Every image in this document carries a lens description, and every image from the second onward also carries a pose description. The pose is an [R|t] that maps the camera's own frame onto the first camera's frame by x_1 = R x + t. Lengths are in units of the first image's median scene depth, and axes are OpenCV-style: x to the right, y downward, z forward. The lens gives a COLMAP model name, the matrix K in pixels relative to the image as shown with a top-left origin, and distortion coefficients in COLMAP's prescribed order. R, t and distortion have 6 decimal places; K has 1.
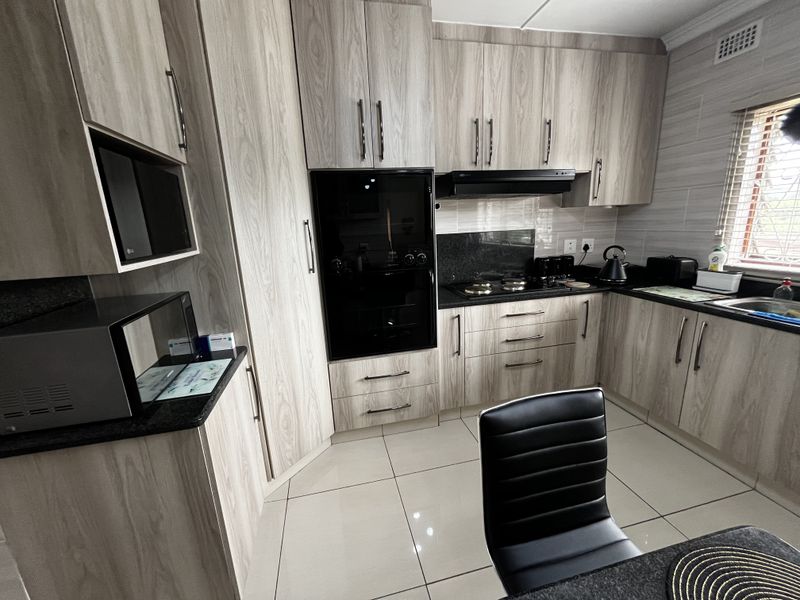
lens RADIAL K [[323.9, 0, 397.1], [0, 323.9, 299.5], [0, 0, 1]] dist [-0.001910, -0.000704]
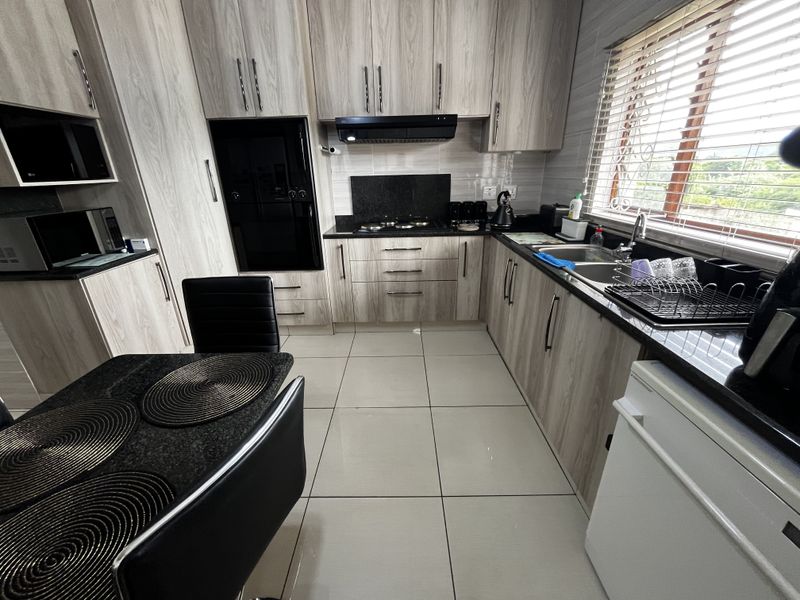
lens RADIAL K [[323.9, 0, 397.1], [0, 323.9, 299.5], [0, 0, 1]] dist [-0.001910, -0.000704]
pose [[0.973297, 0.103673, -0.204806, 0.651979], [-0.071876, 0.984976, 0.157024, 0.042834], [0.218008, -0.138110, 0.966125, -0.151683]]
